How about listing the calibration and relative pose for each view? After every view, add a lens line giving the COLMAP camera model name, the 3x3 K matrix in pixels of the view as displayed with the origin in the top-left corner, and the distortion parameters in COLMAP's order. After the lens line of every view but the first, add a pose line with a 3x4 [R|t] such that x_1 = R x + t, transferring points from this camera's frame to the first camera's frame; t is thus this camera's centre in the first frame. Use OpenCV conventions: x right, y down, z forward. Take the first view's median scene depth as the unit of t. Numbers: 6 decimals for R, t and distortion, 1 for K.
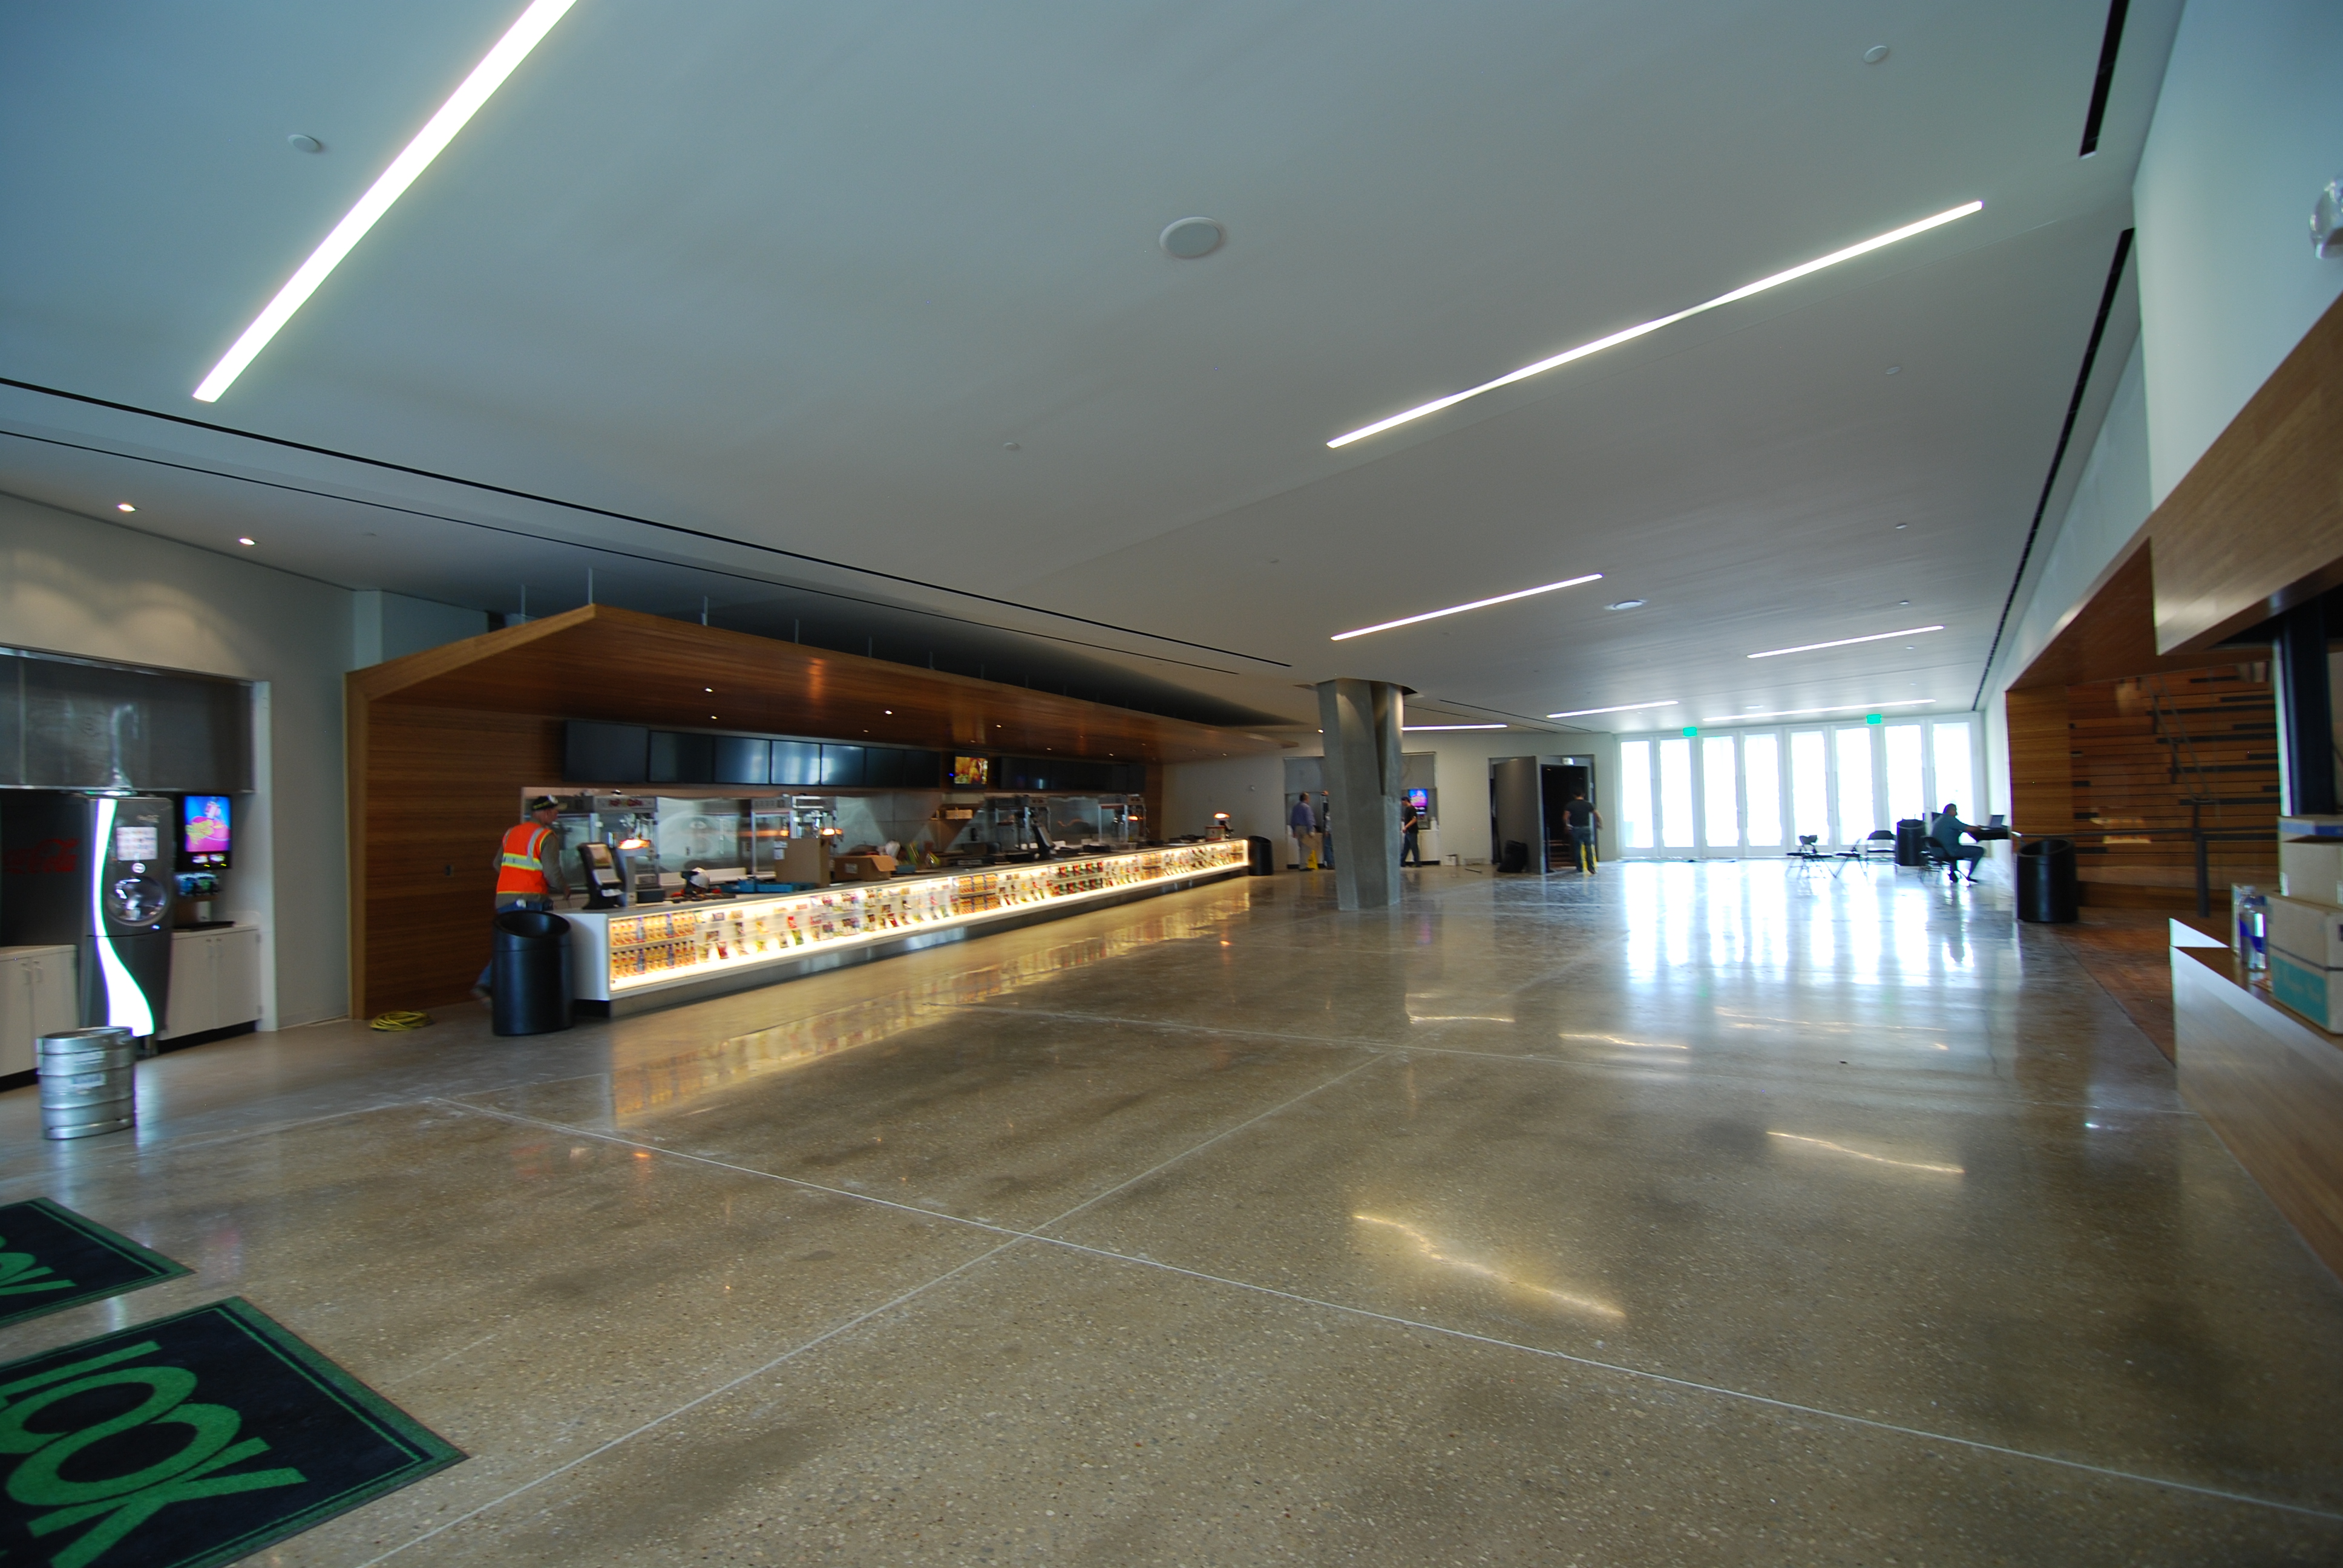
lens RADIAL K [[1139.4, 0, 1169.3], [0, 1139.4, 788.2], [0, 0, 1]] dist [-0.024732, -0.001177]
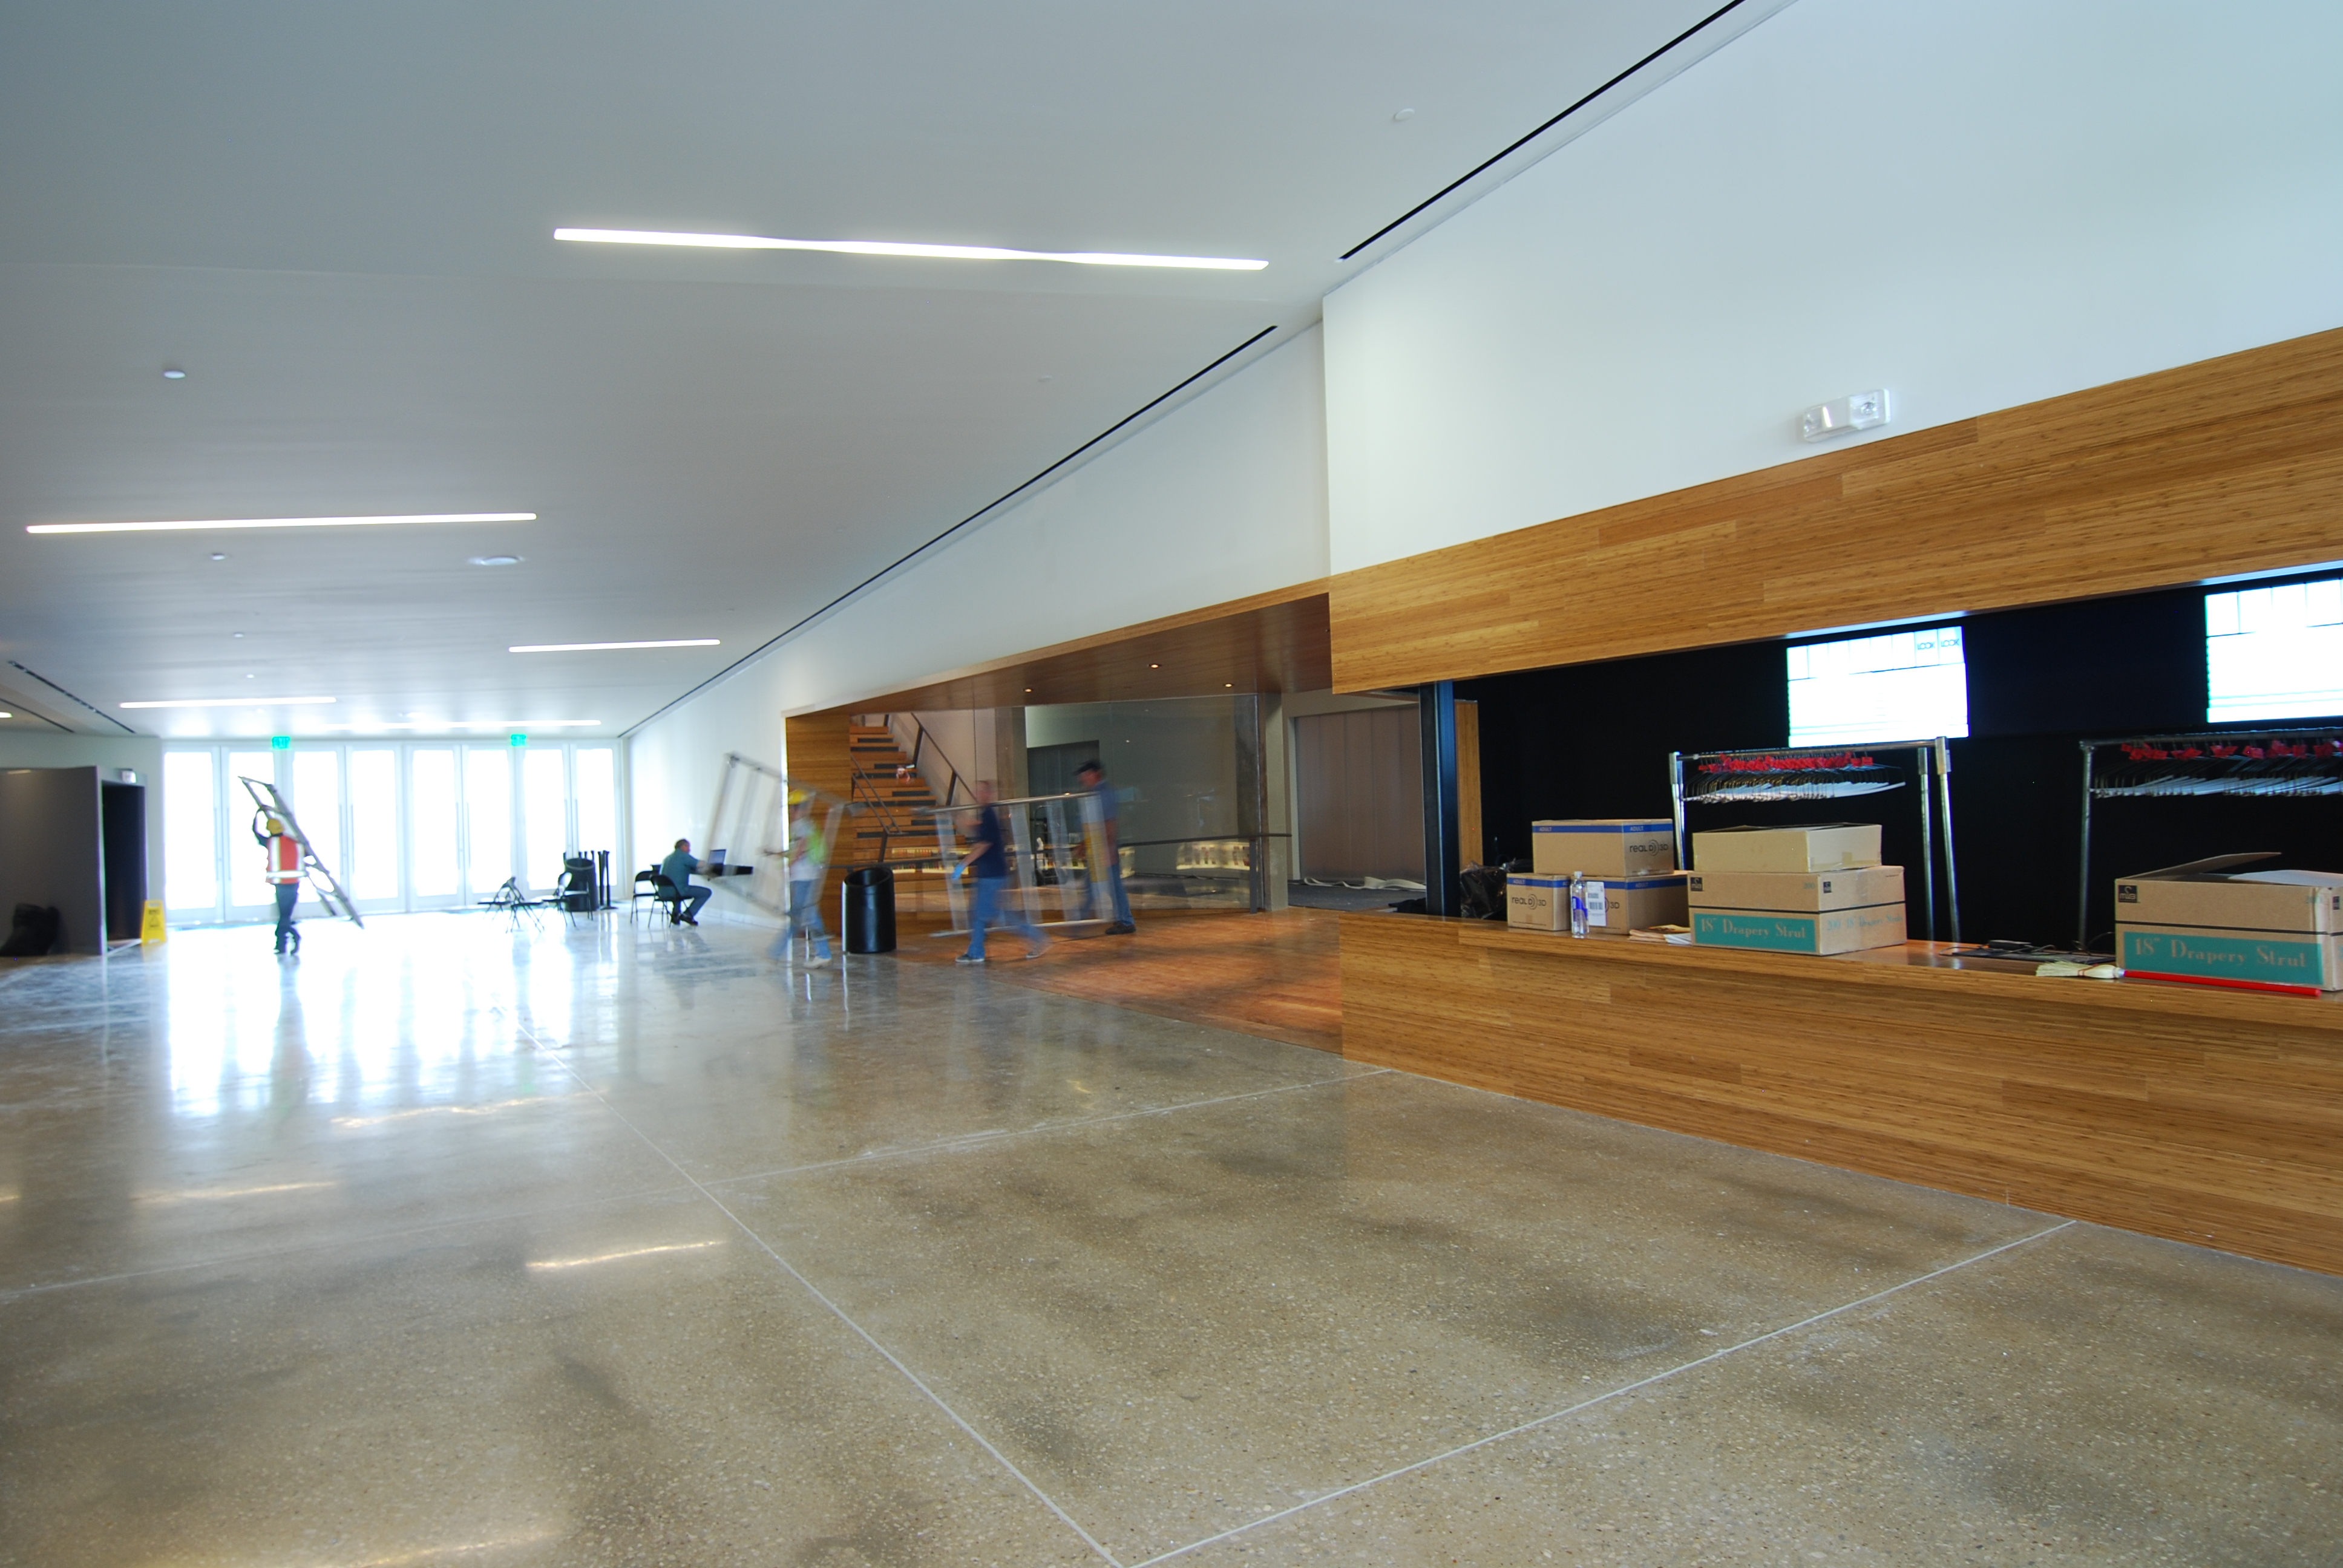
lens RADIAL K [[1427.2, 0, 1171.3], [0, 1427.2, 783.0], [0, 0, 1]] dist [-0.005597, -0.004339]
pose [[0.414323, 0.032541, 0.909548, -0.223948], [-0.001303, 0.999381, -0.035162, 0.011978], [-0.910129, 0.013383, 0.414109, 0.206918]]
